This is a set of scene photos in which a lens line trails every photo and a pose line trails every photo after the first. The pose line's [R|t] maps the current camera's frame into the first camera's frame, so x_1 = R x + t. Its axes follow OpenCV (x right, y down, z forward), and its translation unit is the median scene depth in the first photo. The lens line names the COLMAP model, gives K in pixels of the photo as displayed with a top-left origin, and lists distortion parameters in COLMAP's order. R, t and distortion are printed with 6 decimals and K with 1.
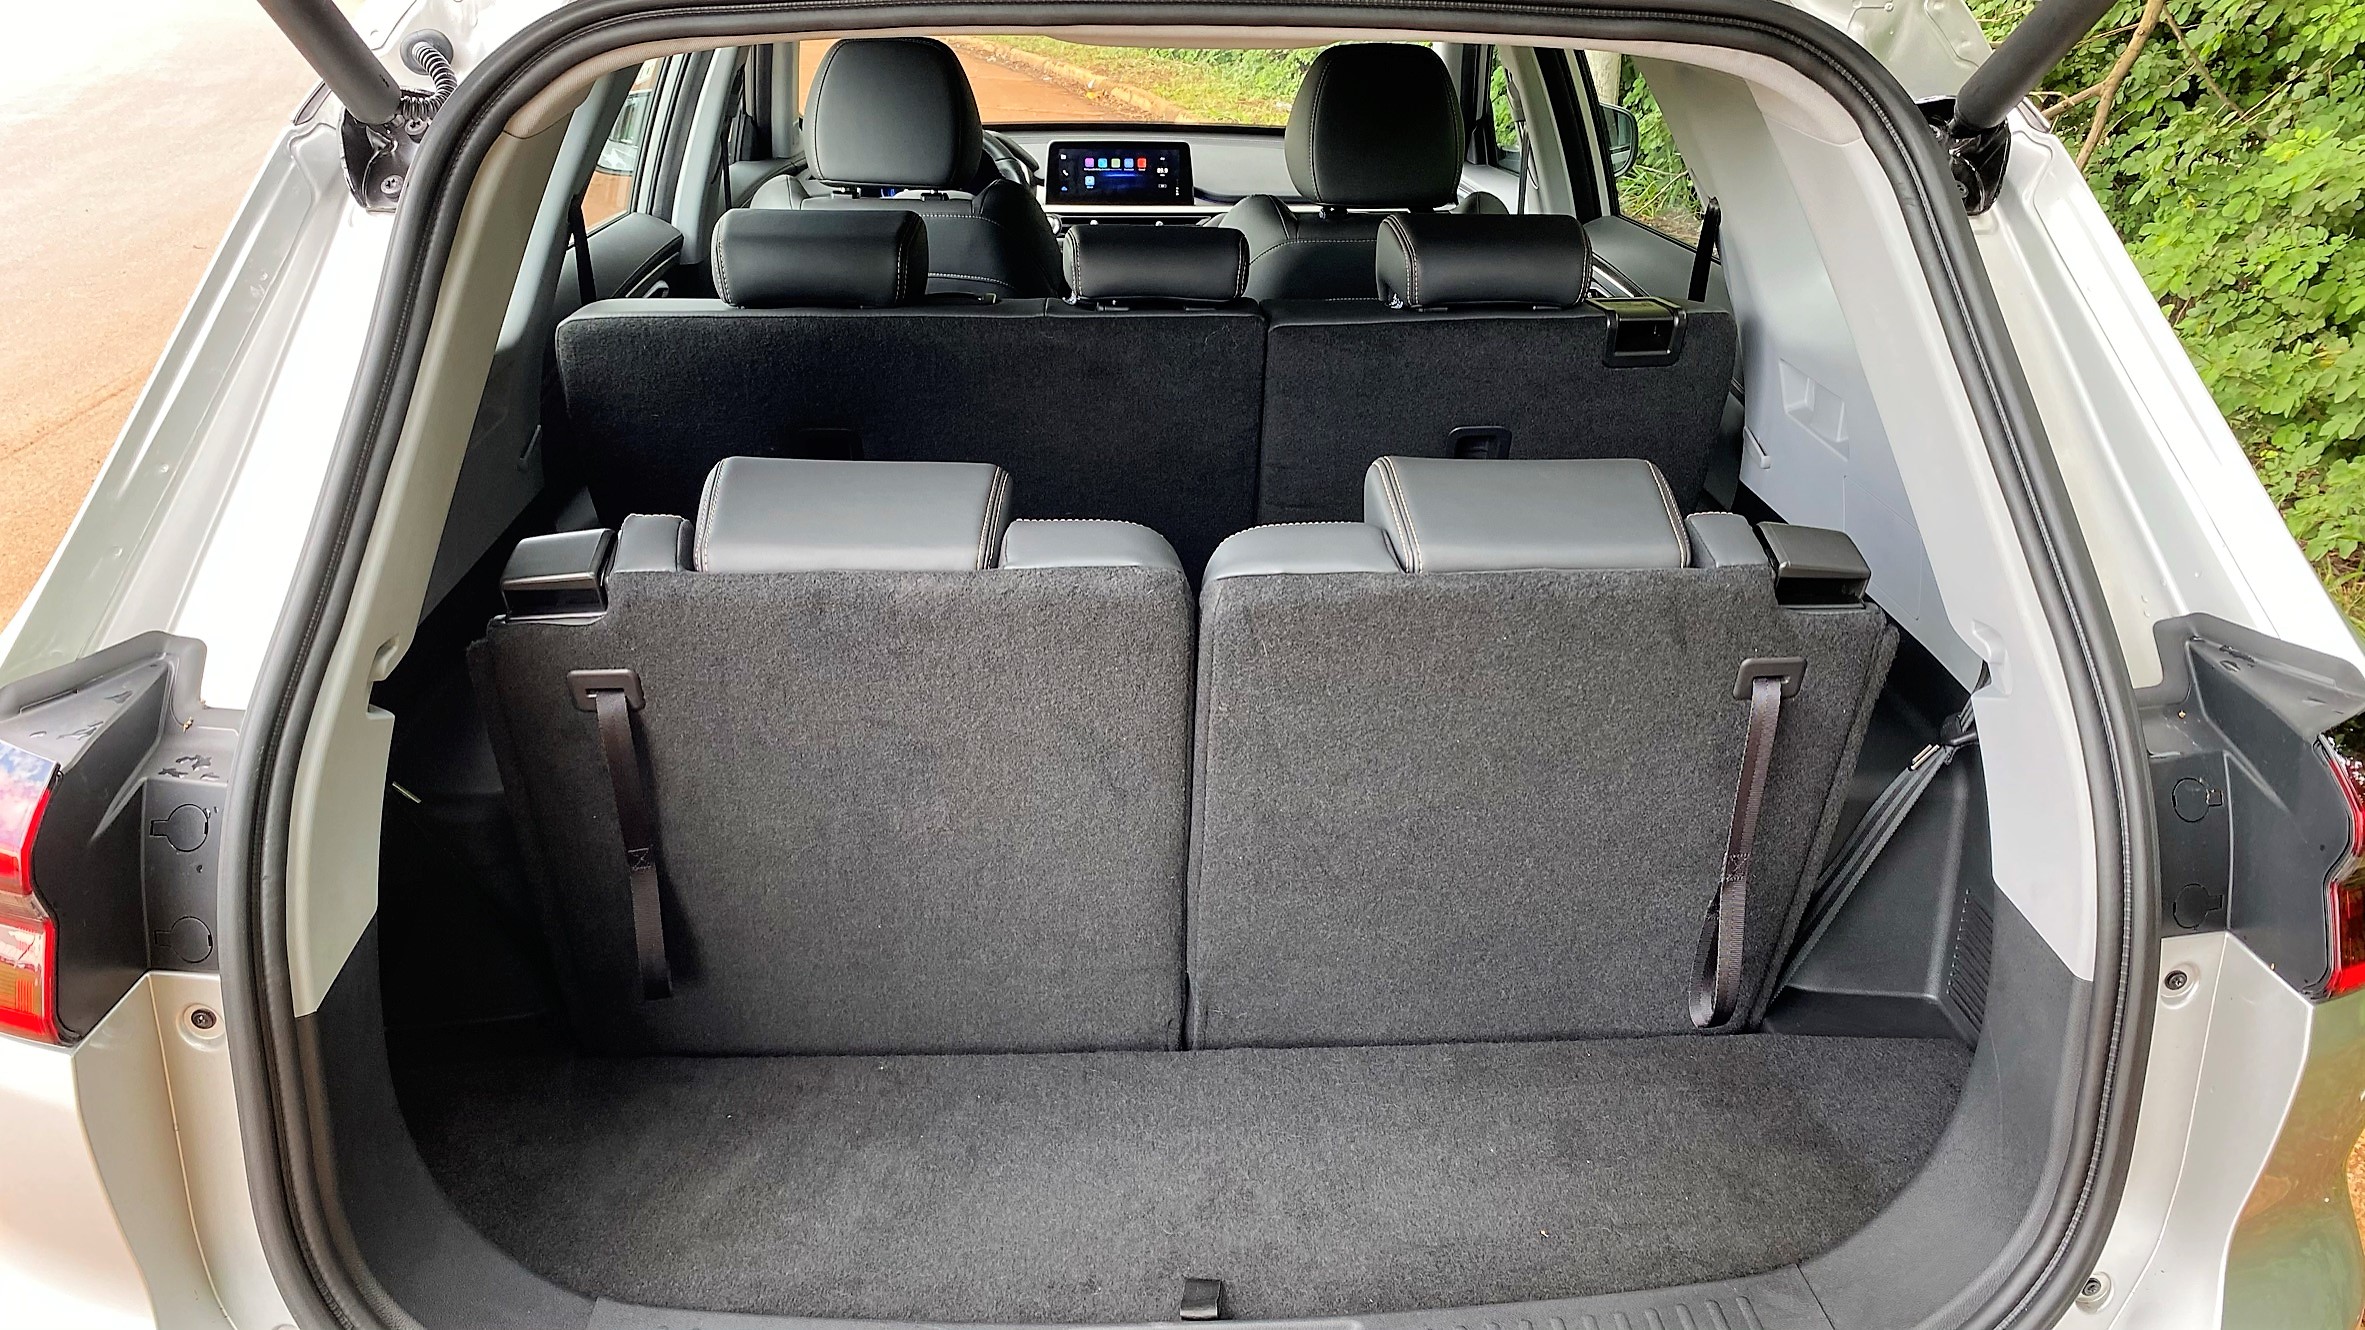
lens RADIAL K [[1804.3, 0, 1182.5], [0, 1804.3, 665.0], [0, 0, 1]] dist [0.018741, -0.010201]
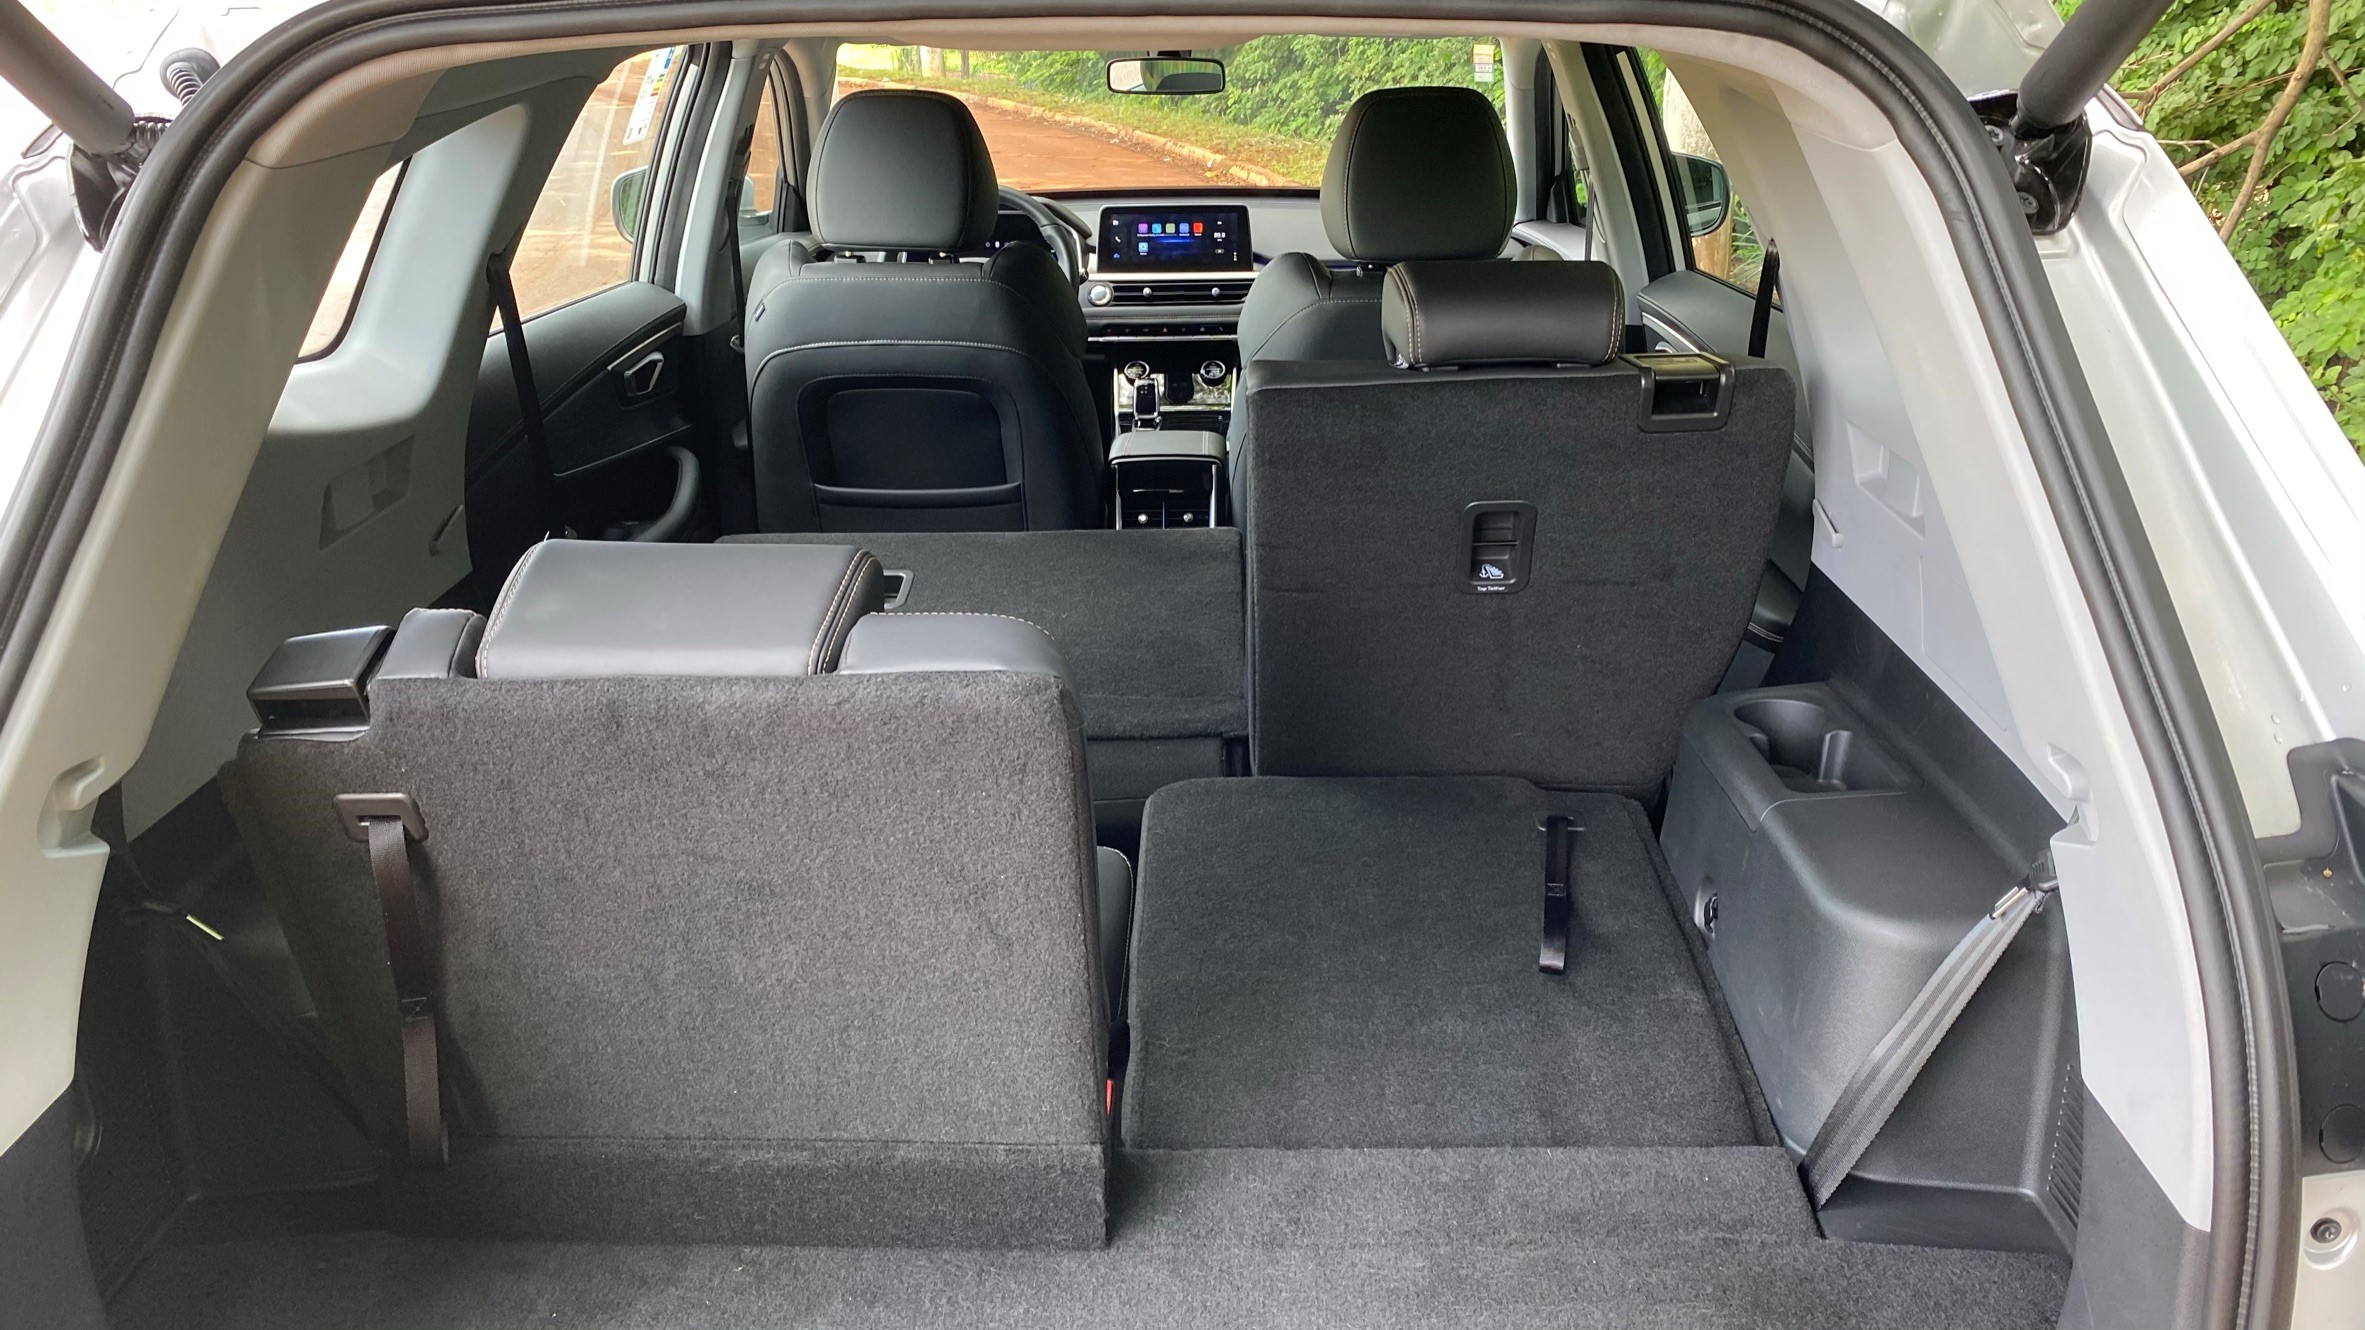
lens RADIAL K [[1804.3, 0, 1182.5], [0, 1804.3, 665.0], [0, 0, 1]] dist [0.018741, -0.010201]
pose [[0.997230, 0.001940, -0.074349, 0.079647], [-0.005104, 0.999088, -0.042398, -0.015544], [0.074199, 0.042660, 0.996331, 0.124997]]
